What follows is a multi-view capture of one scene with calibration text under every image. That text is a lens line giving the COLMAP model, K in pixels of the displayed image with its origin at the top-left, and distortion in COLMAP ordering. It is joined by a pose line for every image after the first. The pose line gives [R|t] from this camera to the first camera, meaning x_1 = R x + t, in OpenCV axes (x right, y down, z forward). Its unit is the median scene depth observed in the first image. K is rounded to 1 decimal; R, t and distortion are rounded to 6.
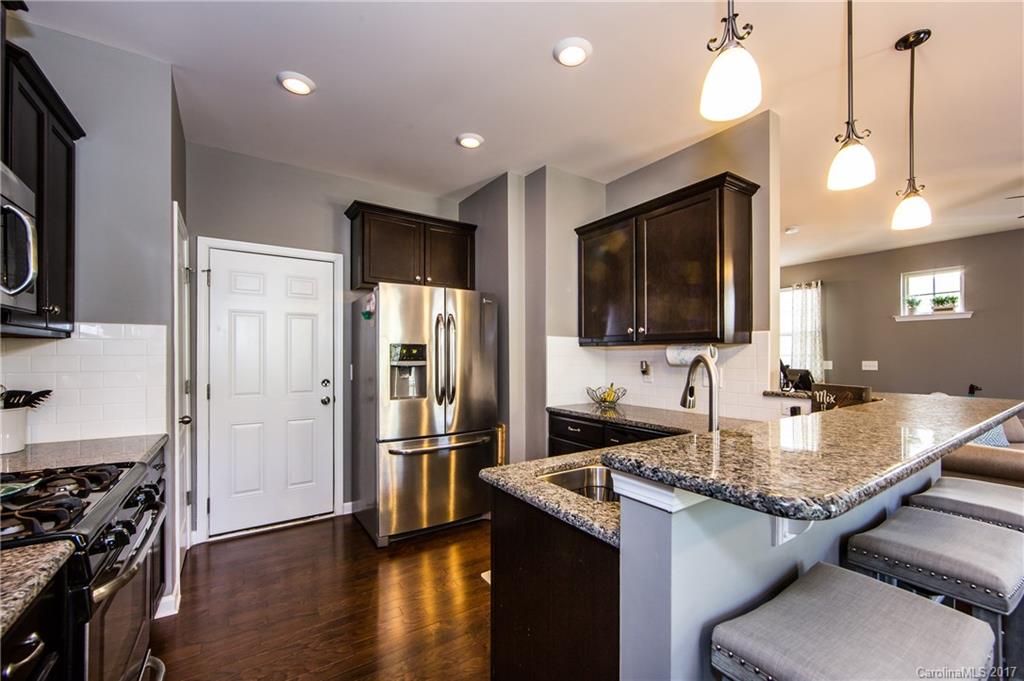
lens RADIAL K [[410.6, 0, 535.0], [0, 410.6, 349.0], [0, 0, 1]] dist [-0.000420, -0.000071]
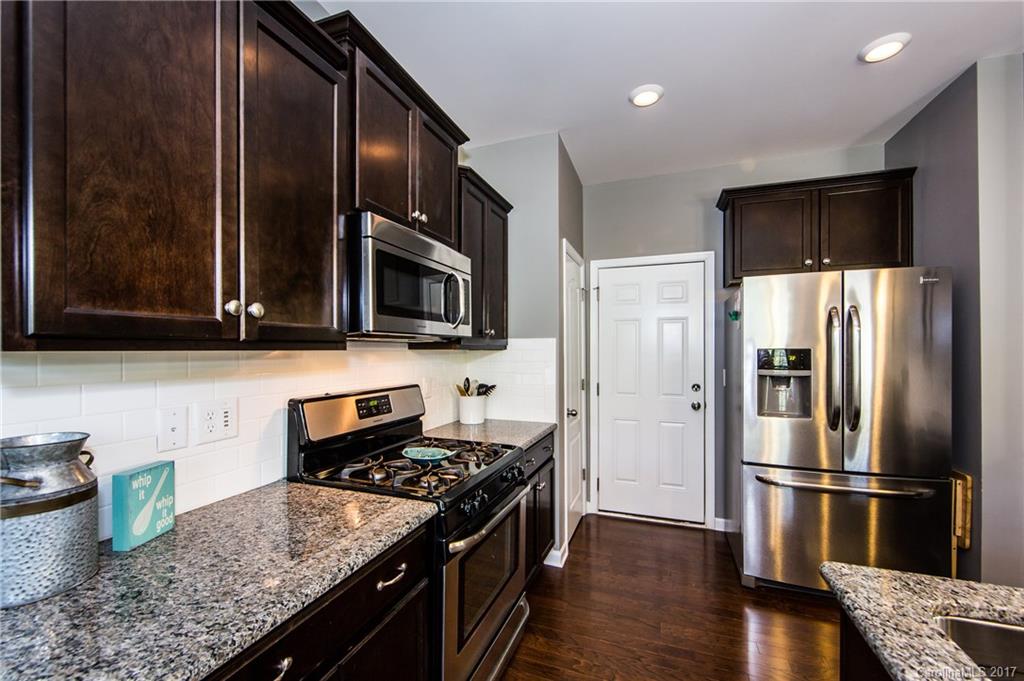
lens RADIAL K [[416.2, 0, 510.1], [0, 416.2, 349.6], [0, 0, 1]] dist [0.001053, -0.000183]
pose [[0.571583, -0.001338, -0.820543, 0.048689], [0.010288, 0.999932, 0.005537, -0.018547], [0.820479, -0.011607, 0.571558, 0.086441]]
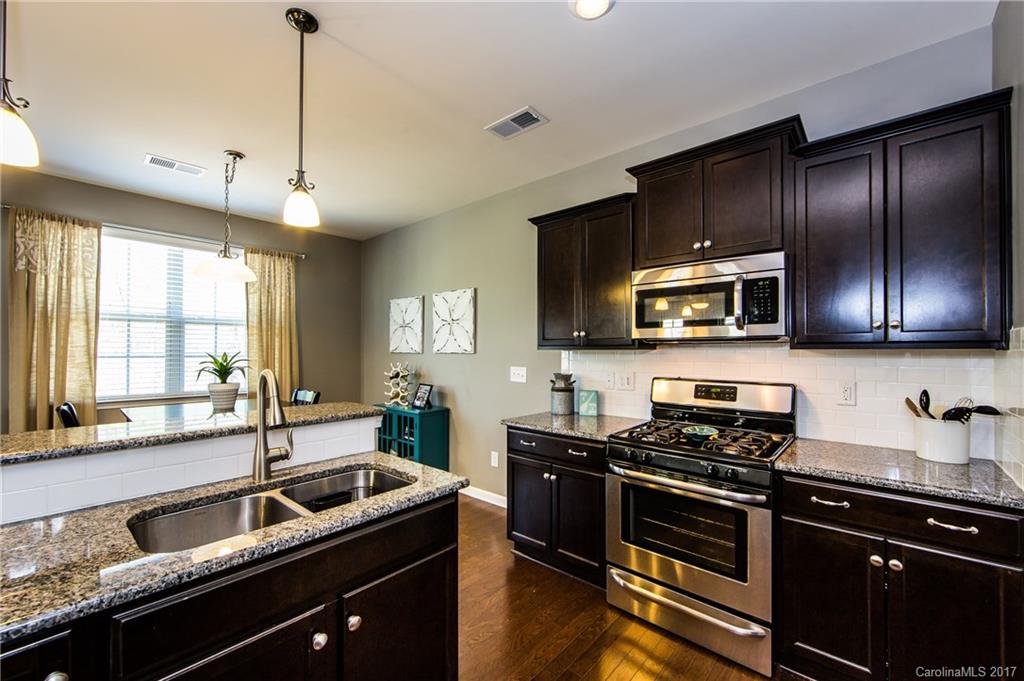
lens RADIAL K [[410.6, 0, 535.0], [0, 410.6, 349.0], [0, 0, 1]] dist [-0.000420, -0.000071]
pose [[-0.962535, -0.002490, -0.271145, -0.010423], [0.001522, 0.999892, -0.014584, -0.008047], [0.271152, -0.014451, -0.962428, 0.865661]]
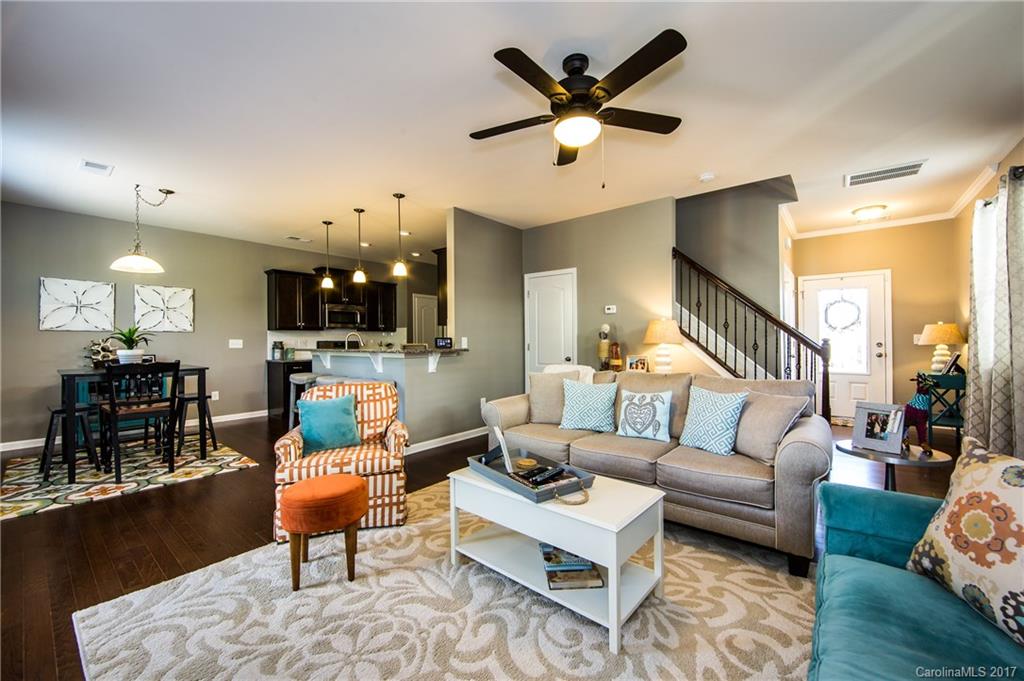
lens RADIAL K [[405.7, 0, 512.0], [0, 405.7, 340.5], [0, 0, 1]] dist [-0.000959, -0.000079]
pose [[0.287922, -0.005685, -0.957637, 1.941708], [0.020352, 0.999793, 0.000184, 0.053769], [0.957437, -0.019543, 0.287979, 0.527370]]
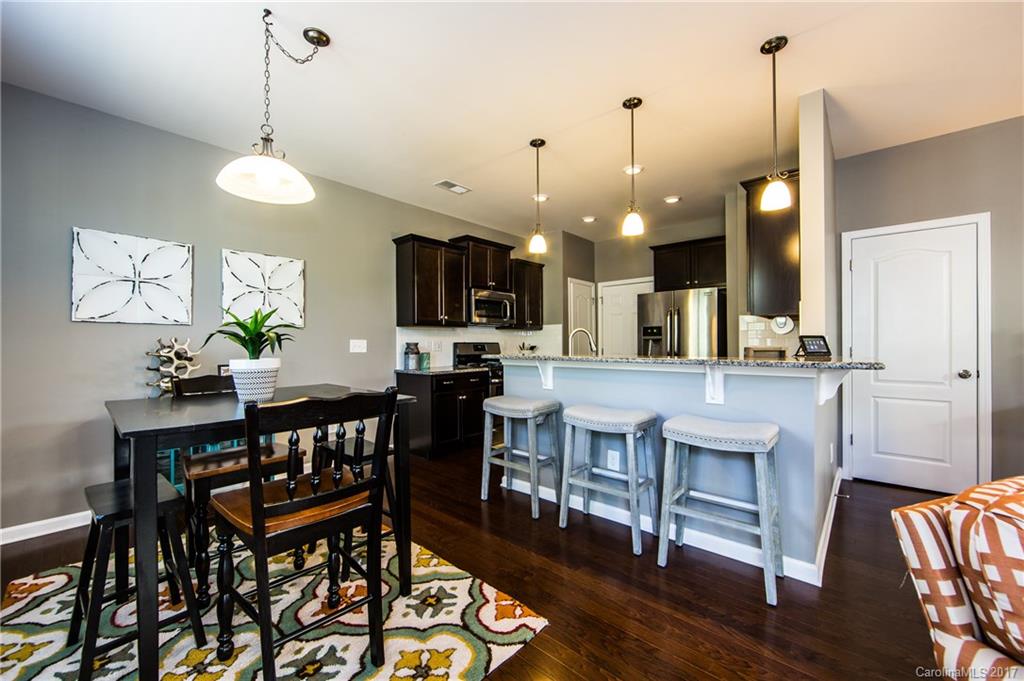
lens RADIAL K [[409.5, 0, 518.5], [0, 409.5, 343.1], [0, 0, 1]] dist [0.001890, 0.000210]
pose [[0.260809, -0.005181, -0.965377, 1.099722], [0.018775, 0.999824, -0.000293, 0.043015], [0.965208, -0.018048, 0.260860, -0.019265]]
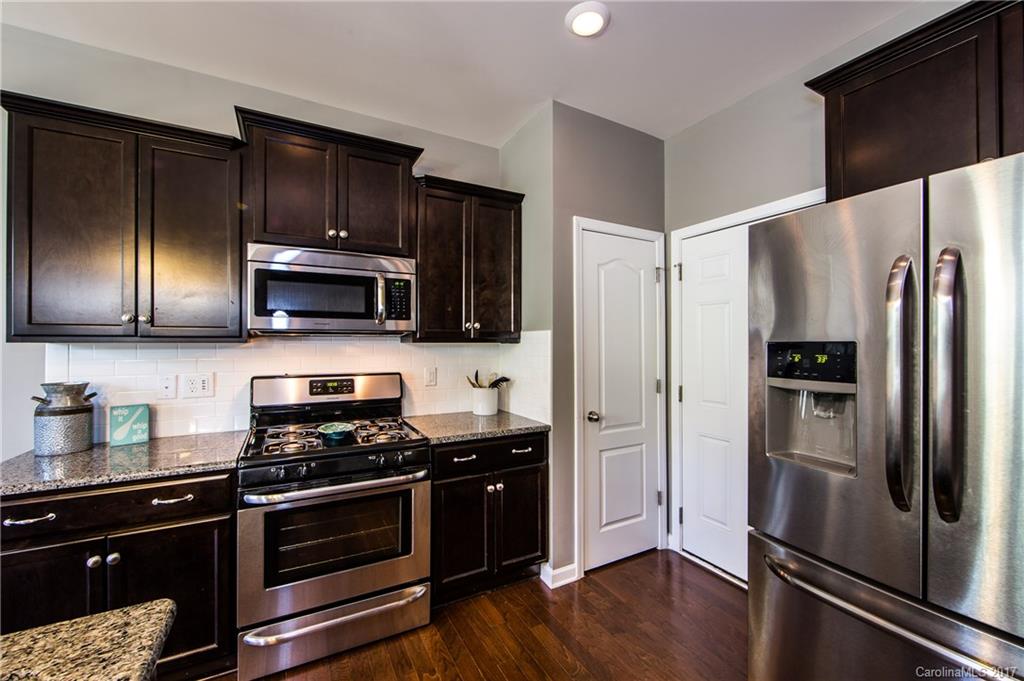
lens RADIAL K [[405.7, 0, 512.0], [0, 405.7, 340.5], [0, 0, 1]] dist [-0.000959, -0.000079]
pose [[-0.103826, -0.009079, -0.994554, 0.146449], [0.010319, 0.999895, -0.010205, -0.010653], [0.994542, -0.011323, -0.103721, 0.632844]]
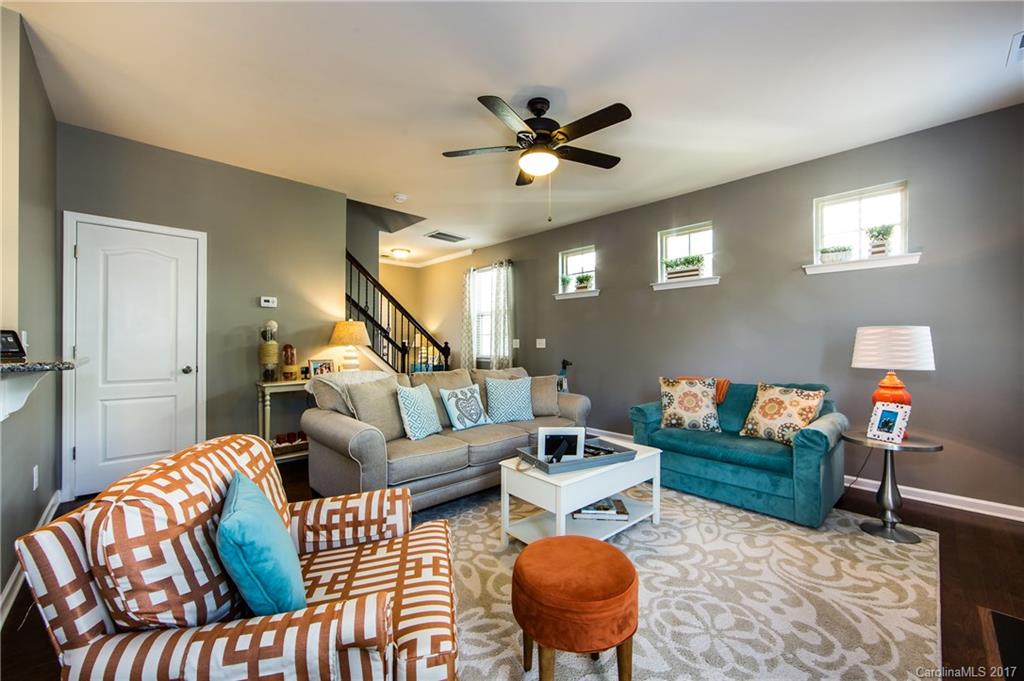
lens RADIAL K [[409.5, 0, 518.5], [0, 409.5, 343.1], [0, 0, 1]] dist [0.001890, 0.000210]
pose [[0.987122, 0.000362, 0.159967, 1.135774], [-0.002616, 0.999900, 0.013876, 0.047037], [-0.159946, -0.014116, 0.987025, 0.024531]]
